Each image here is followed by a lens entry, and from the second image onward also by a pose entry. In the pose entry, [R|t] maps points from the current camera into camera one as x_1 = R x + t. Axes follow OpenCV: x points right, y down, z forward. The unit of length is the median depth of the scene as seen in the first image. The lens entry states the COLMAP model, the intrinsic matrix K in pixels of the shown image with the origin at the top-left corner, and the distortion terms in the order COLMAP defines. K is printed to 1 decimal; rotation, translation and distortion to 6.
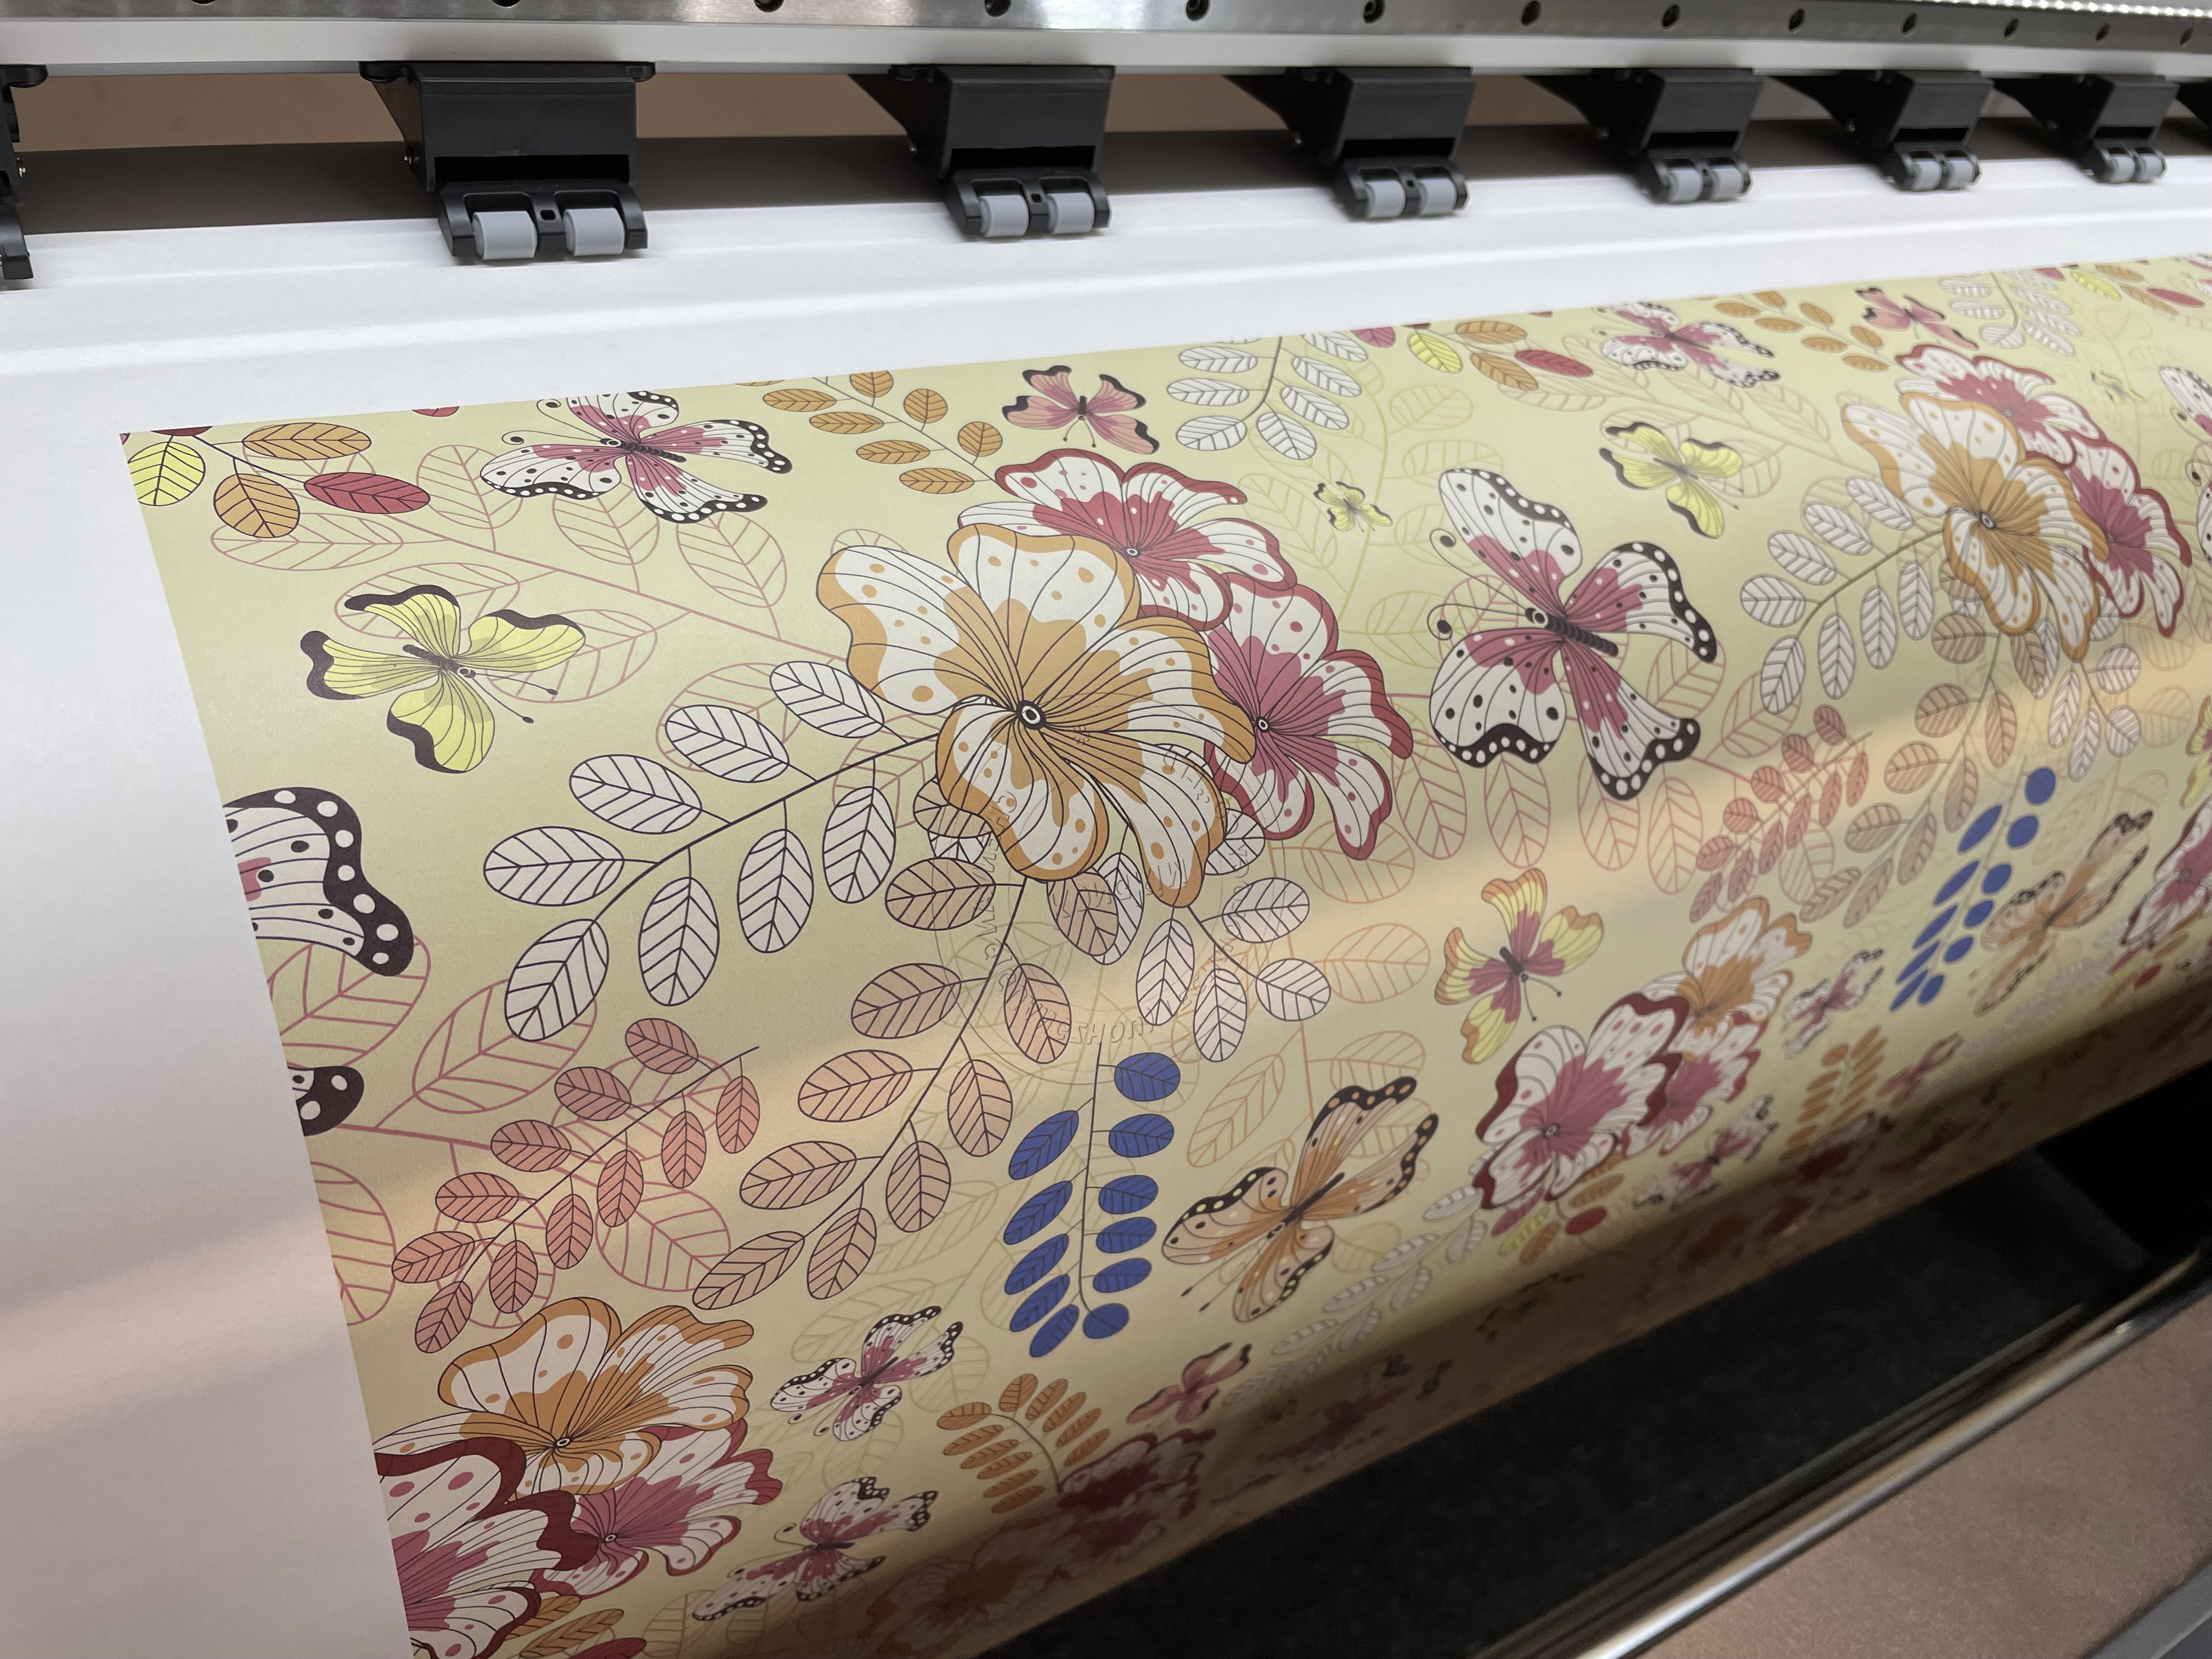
lens RADIAL K [[1695.2, 0, 1059.6], [0, 1695.2, 826.0], [0, 0, 1]] dist [0.069403, -0.121348]
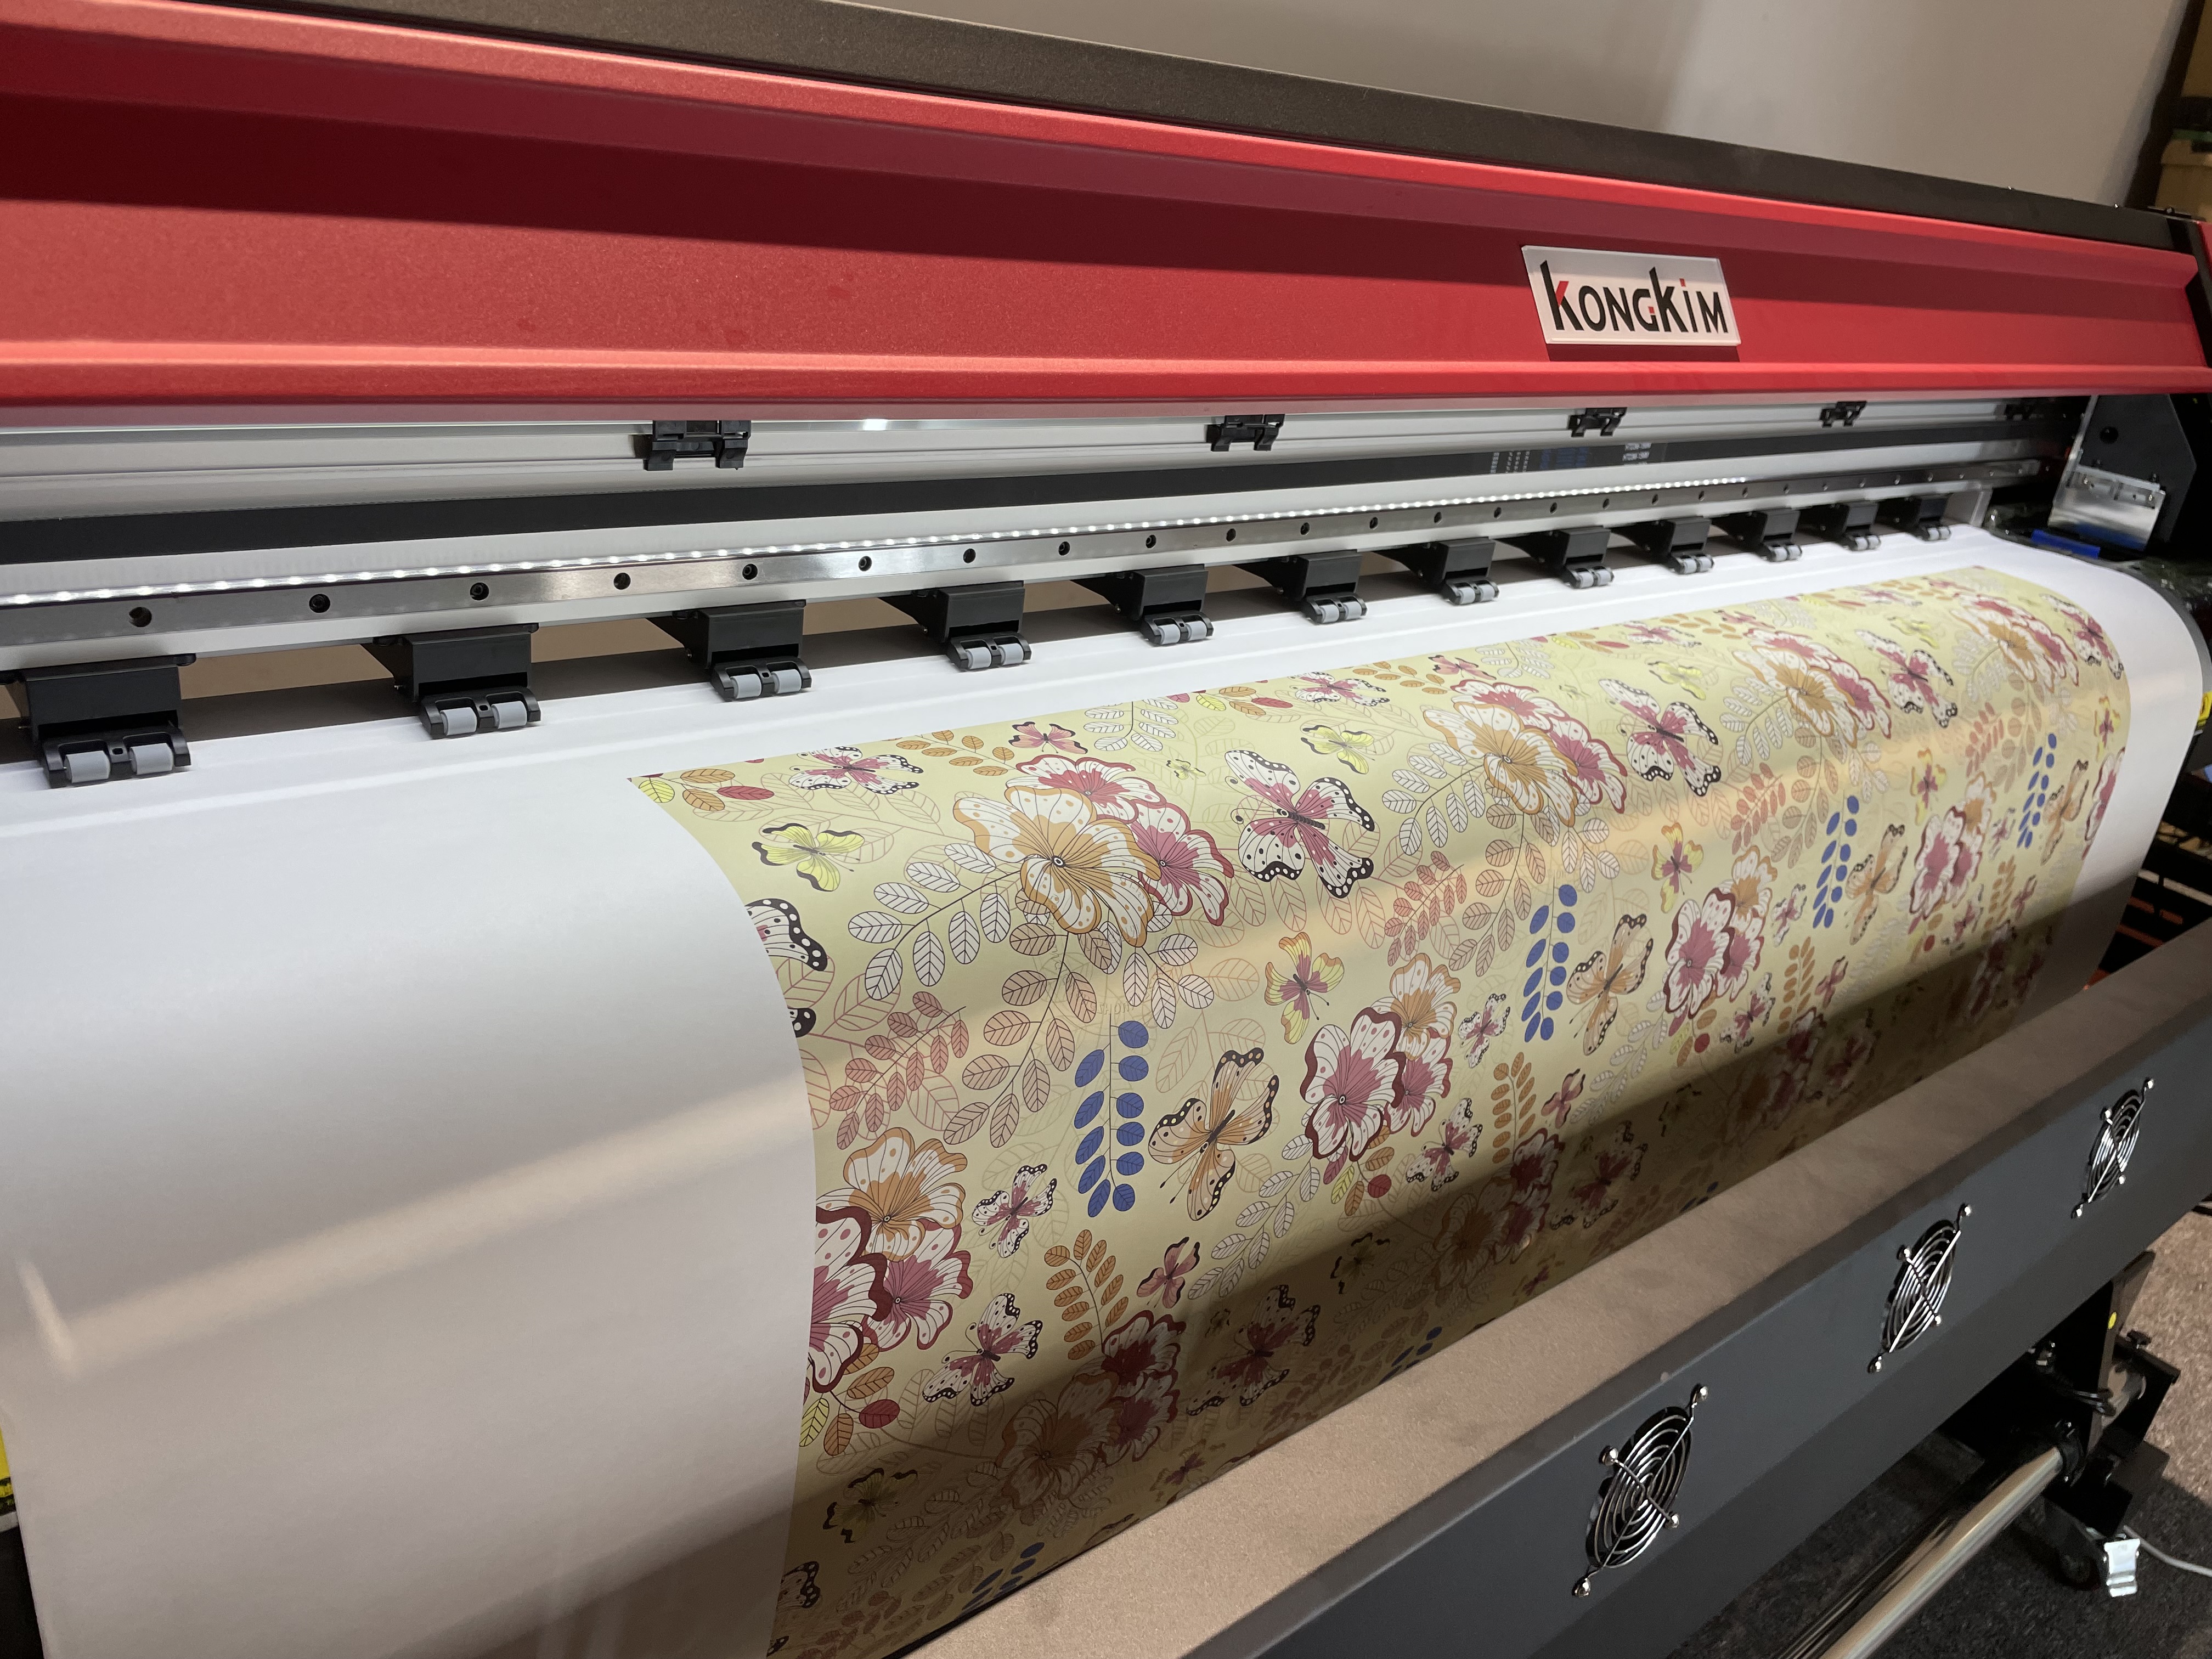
lens RADIAL K [[1695.2, 0, 1059.6], [0, 1695.2, 826.0], [0, 0, 1]] dist [0.069403, -0.121348]
pose [[0.986227, -0.105175, 0.127648, -0.243019], [0.134980, 0.957824, -0.253681, 0.372148], [-0.095584, 0.267417, 0.958828, -0.913758]]
